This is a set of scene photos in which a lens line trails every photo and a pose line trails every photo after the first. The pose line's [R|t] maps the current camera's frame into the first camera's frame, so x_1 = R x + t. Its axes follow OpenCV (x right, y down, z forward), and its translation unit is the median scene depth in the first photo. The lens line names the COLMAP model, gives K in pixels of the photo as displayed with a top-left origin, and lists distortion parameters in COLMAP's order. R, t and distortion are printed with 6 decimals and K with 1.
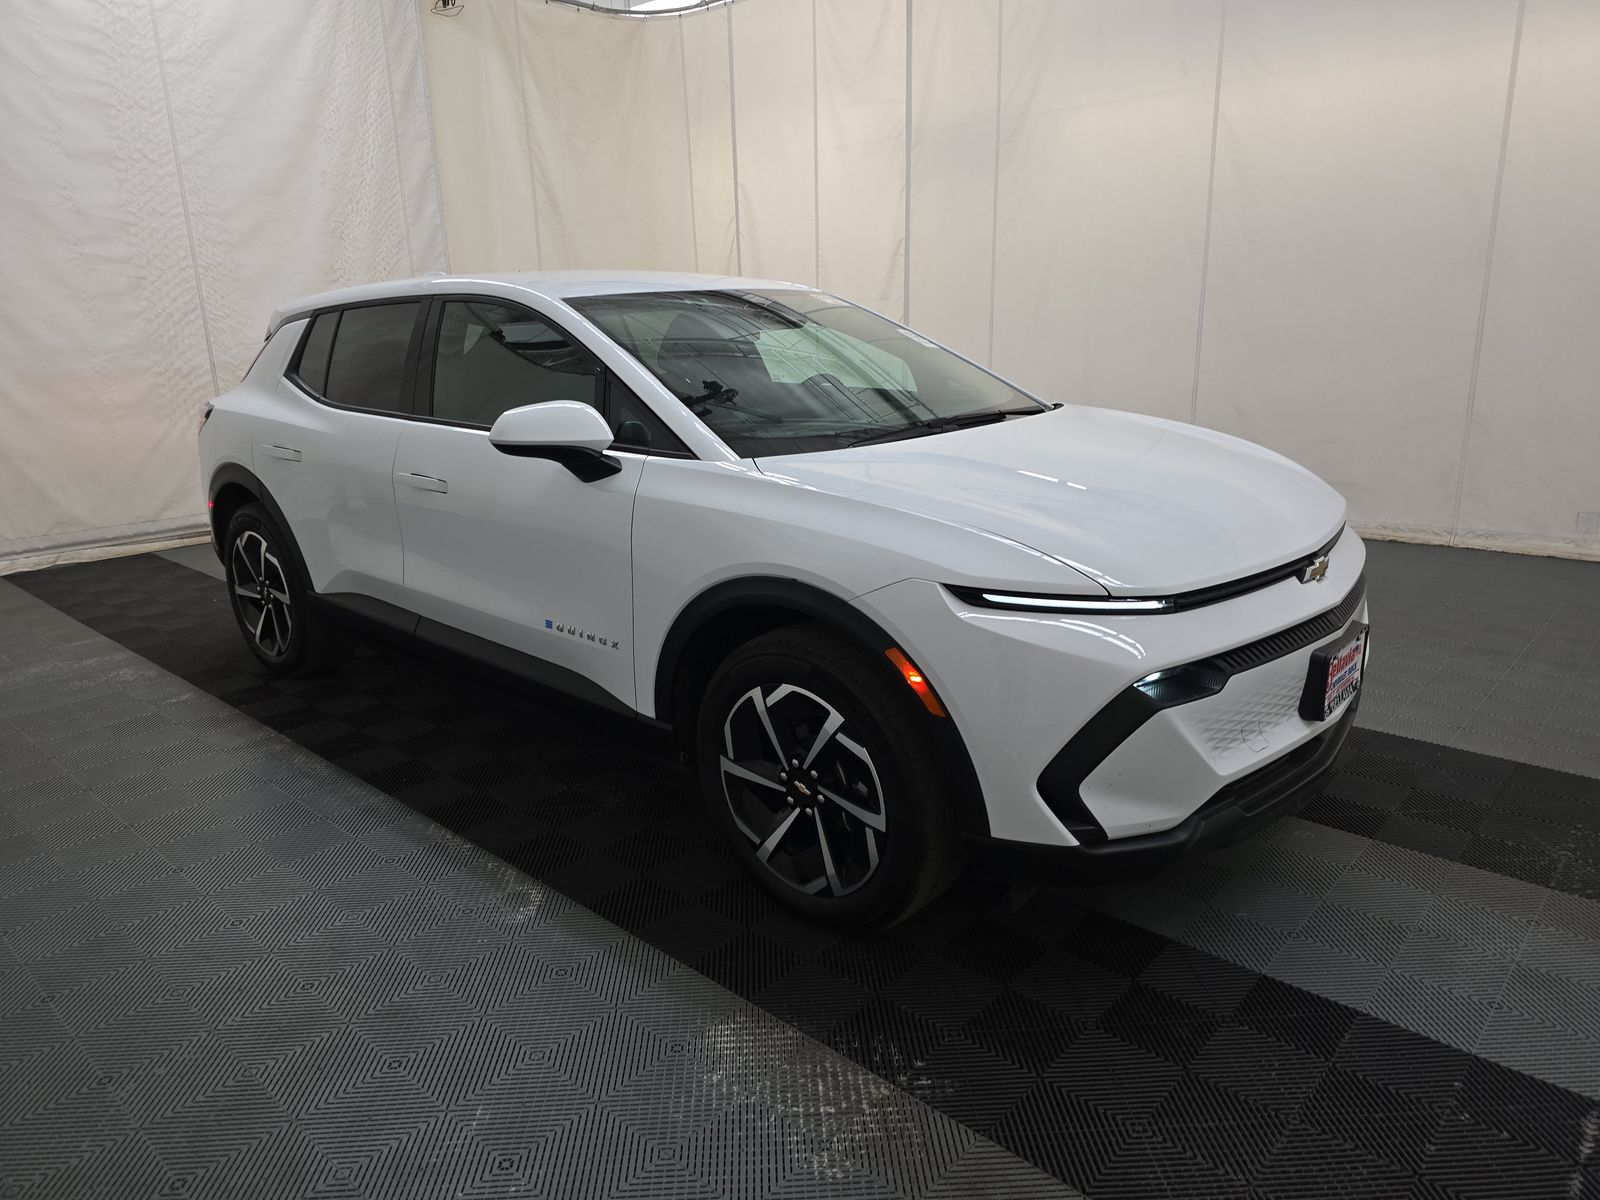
lens RADIAL K [[1074.5, 0, 792.0], [0, 1074.5, 598.0], [0, 0, 1]] dist [0.034326, -0.025998]
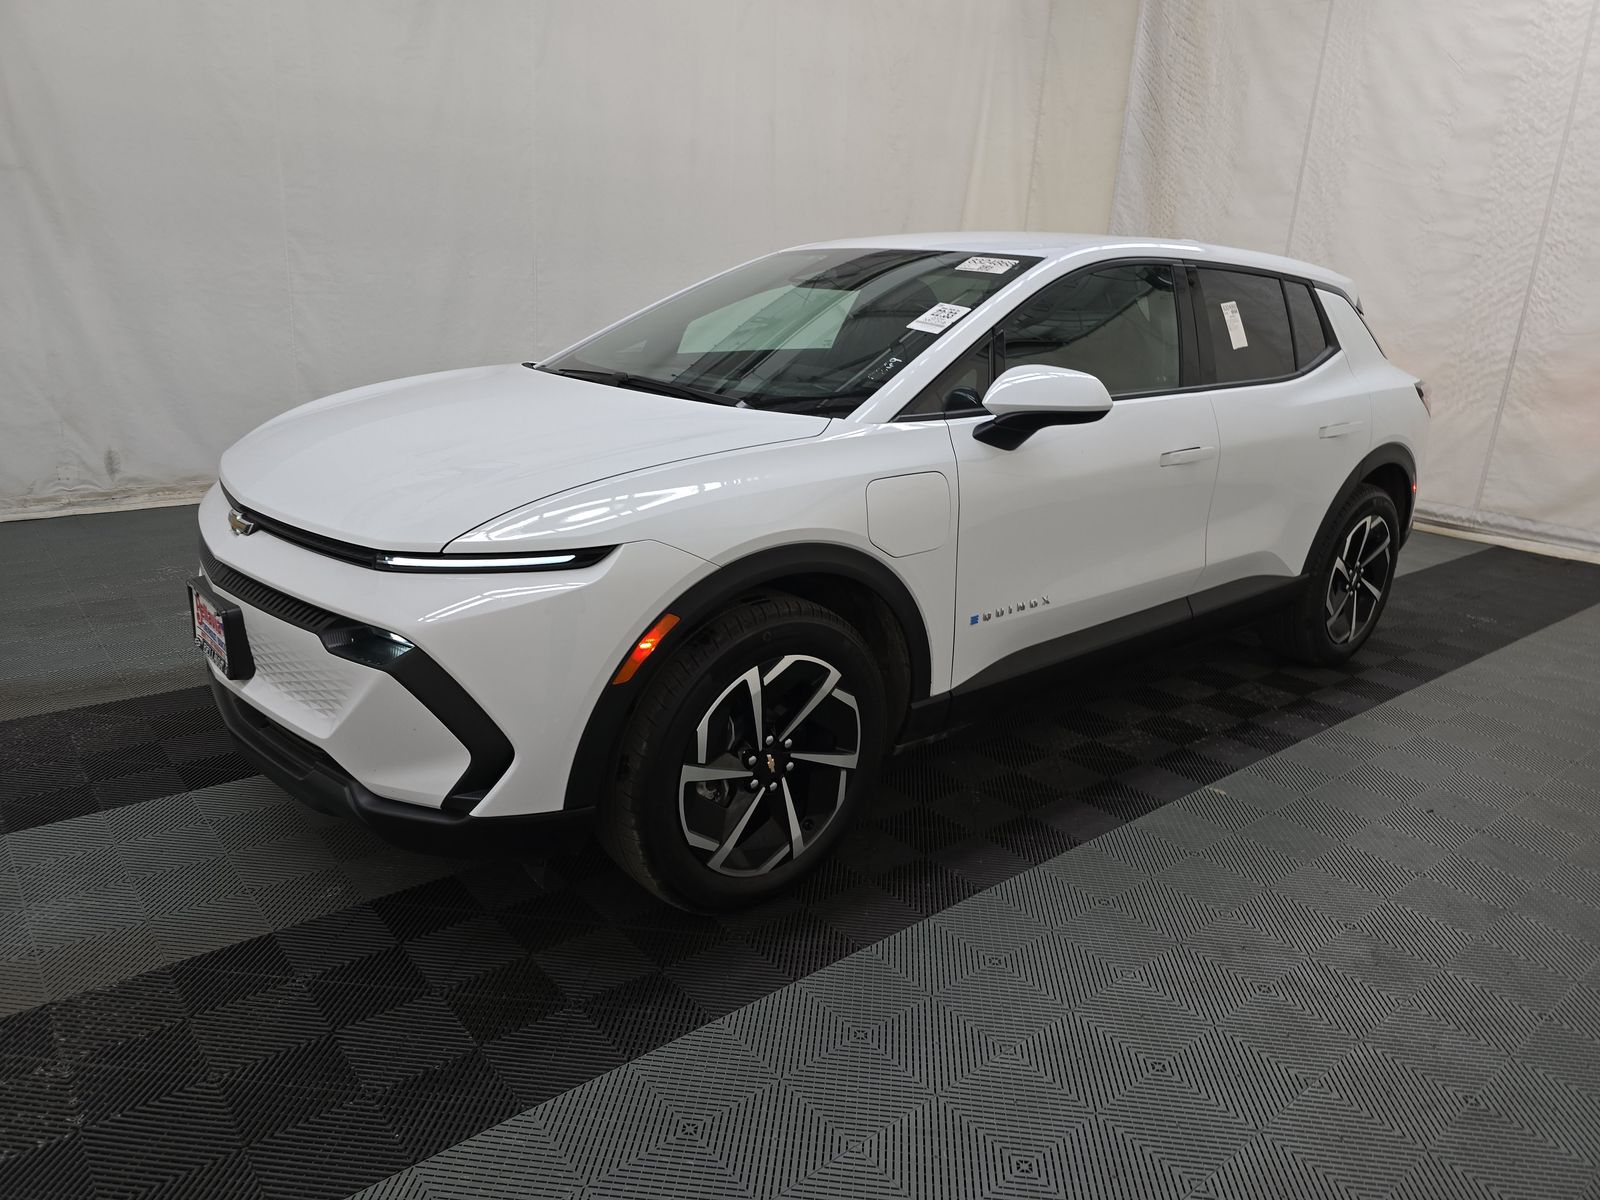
lens RADIAL K [[1074.5, 0, 788.8], [0, 1074.5, 595.3], [0, 0, 1]] dist [0.034326, -0.025998]
pose [[-0.143555, 0.297520, -0.943861, 0.494358], [-0.301579, 0.895225, 0.328058, -0.154186], [0.942572, 0.331744, -0.038788, 0.551390]]
